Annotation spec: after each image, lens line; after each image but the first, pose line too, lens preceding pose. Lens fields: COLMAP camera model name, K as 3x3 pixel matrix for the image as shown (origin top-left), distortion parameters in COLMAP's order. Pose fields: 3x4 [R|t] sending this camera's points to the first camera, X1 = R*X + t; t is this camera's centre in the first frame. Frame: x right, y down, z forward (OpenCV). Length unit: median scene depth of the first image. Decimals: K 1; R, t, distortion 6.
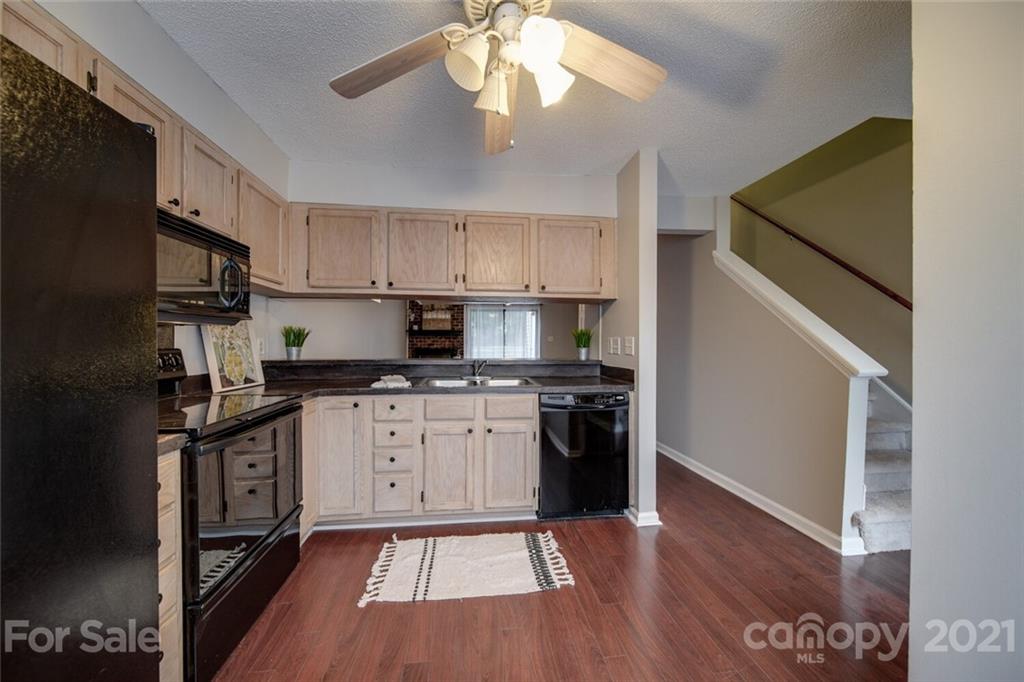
lens RADIAL K [[360.1, 0, 510.8], [0, 360.1, 341.5], [0, 0, 1]] dist [-0.001212, -0.001392]
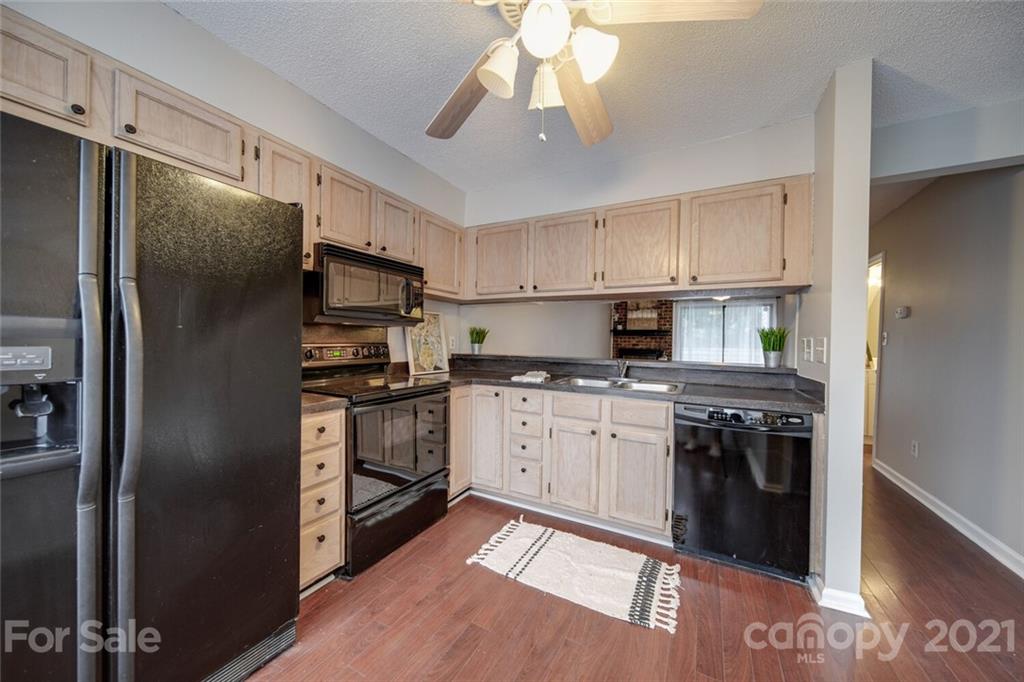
lens RADIAL K [[360.1, 0, 510.8], [0, 360.1, 341.5], [0, 0, 1]] dist [-0.001212, -0.001392]
pose [[0.819690, 0.013693, -0.572643, 0.249292], [-0.013973, 0.999895, 0.003908, 0.001210], [0.572636, 0.004798, 0.819795, 0.071267]]
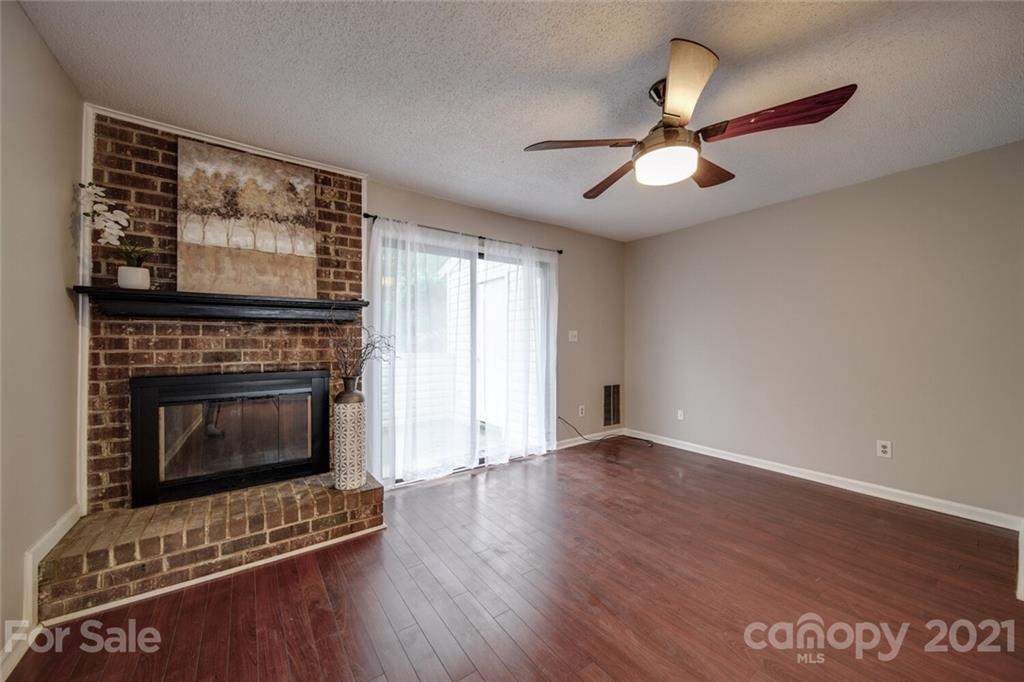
lens RADIAL K [[368.7, 0, 510.5], [0, 368.7, 341.4], [0, 0, 1]] dist [-0.002407, -0.000731]
pose [[0.874447, -0.000750, 0.485120, -0.756799], [0.002083, 0.999995, -0.002209, -0.003970], [-0.485116, 0.002942, 0.874445, 3.030754]]
